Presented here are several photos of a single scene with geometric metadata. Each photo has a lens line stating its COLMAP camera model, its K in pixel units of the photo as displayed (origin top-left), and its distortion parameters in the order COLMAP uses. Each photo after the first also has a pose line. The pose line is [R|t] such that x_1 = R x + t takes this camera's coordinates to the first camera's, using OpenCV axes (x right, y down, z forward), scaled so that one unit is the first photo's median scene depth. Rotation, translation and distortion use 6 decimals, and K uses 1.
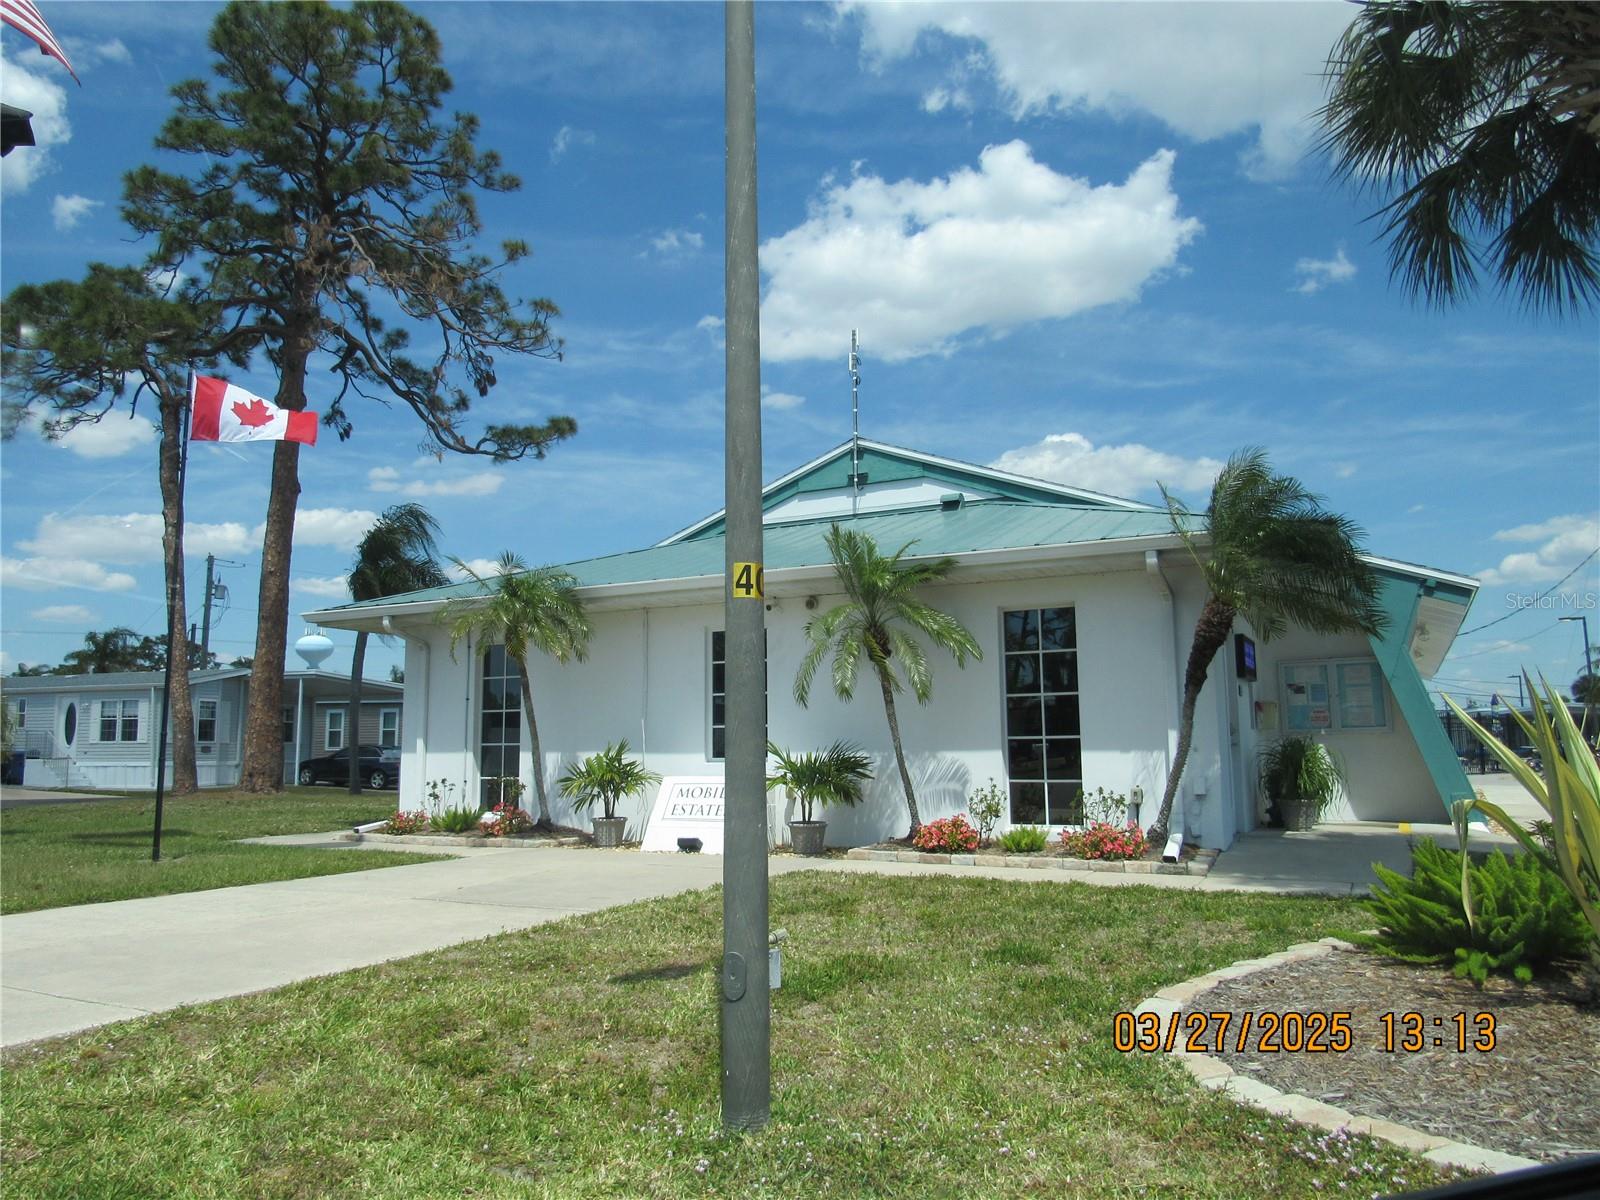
lens RADIAL K [[1141.5, 0, 800.0], [0, 1141.5, 600.0], [0, 0, 1]] dist [-0.049776, 0.003937]
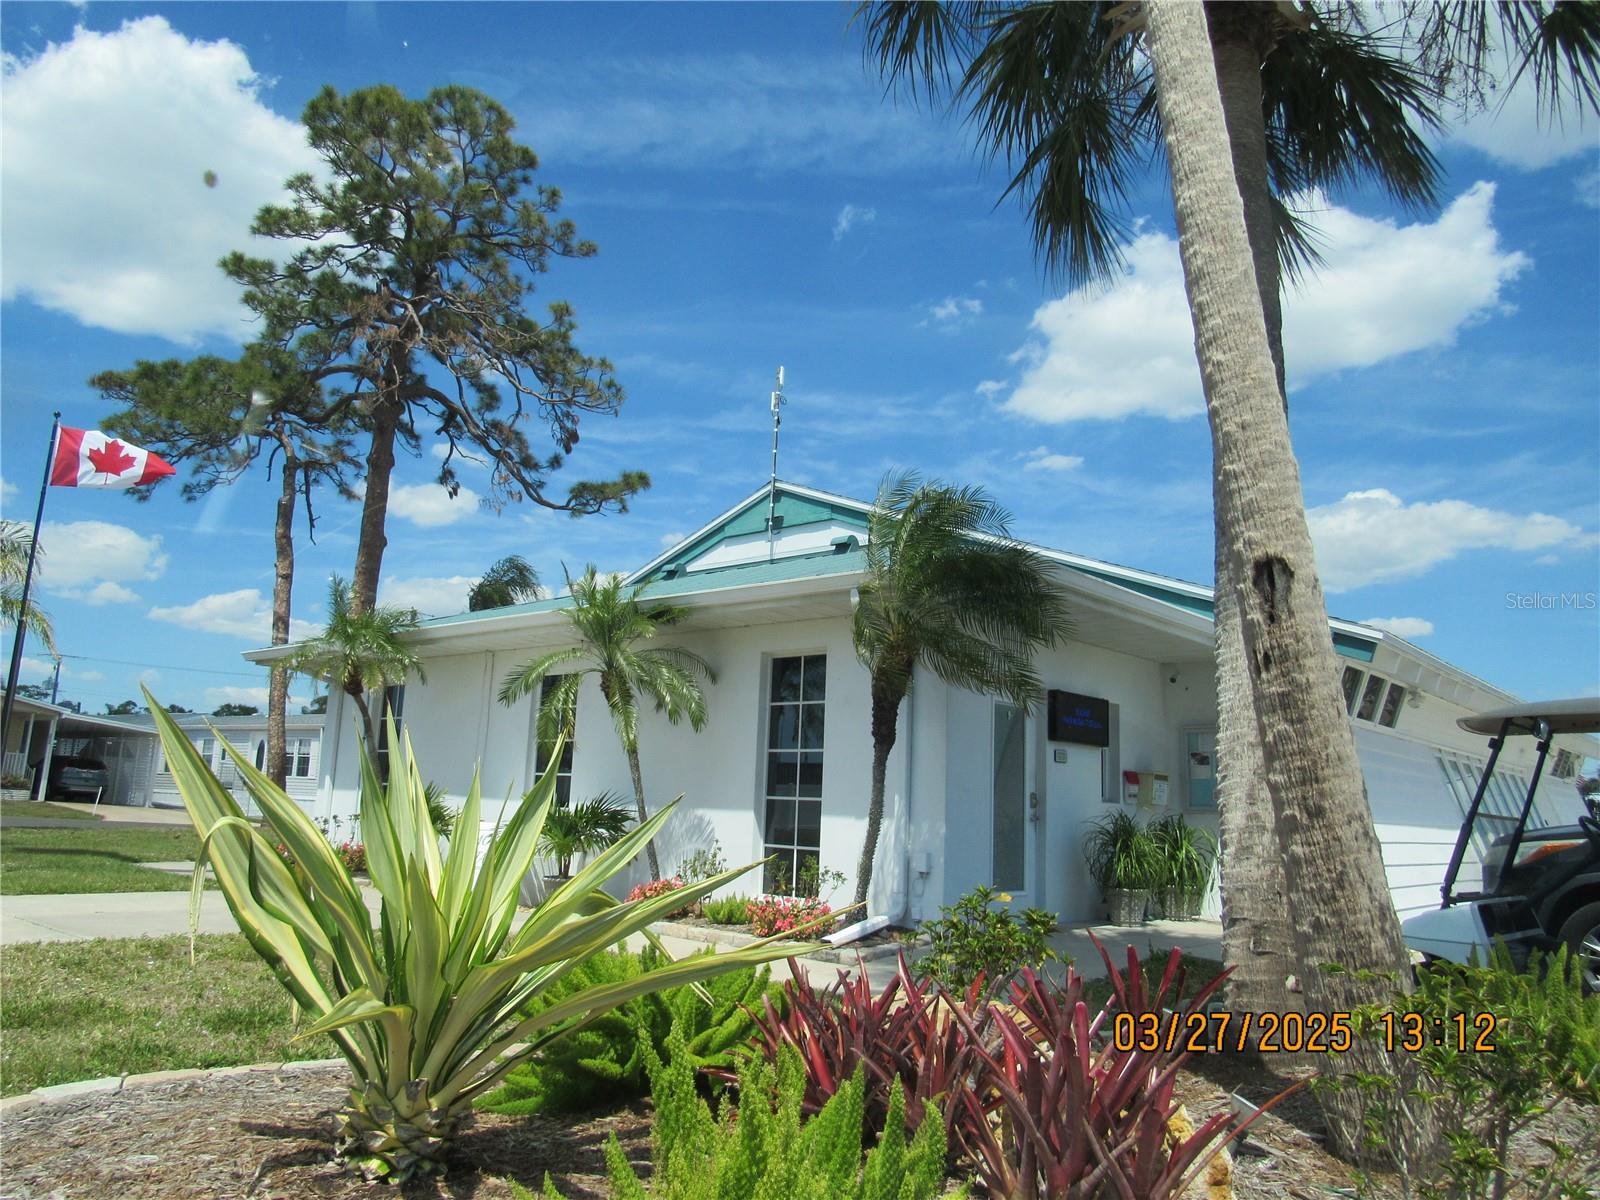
lens RADIAL K [[1131.7, 0, 800.0], [0, 1131.7, 600.0], [0, 0, 1]] dist [-0.029440, 0.001079]
pose [[0.971472, 0.004030, -0.237119, 0.213952], [-0.016714, 0.998533, -0.051505, 0.005177], [0.236563, 0.053999, 0.970114, 0.063560]]
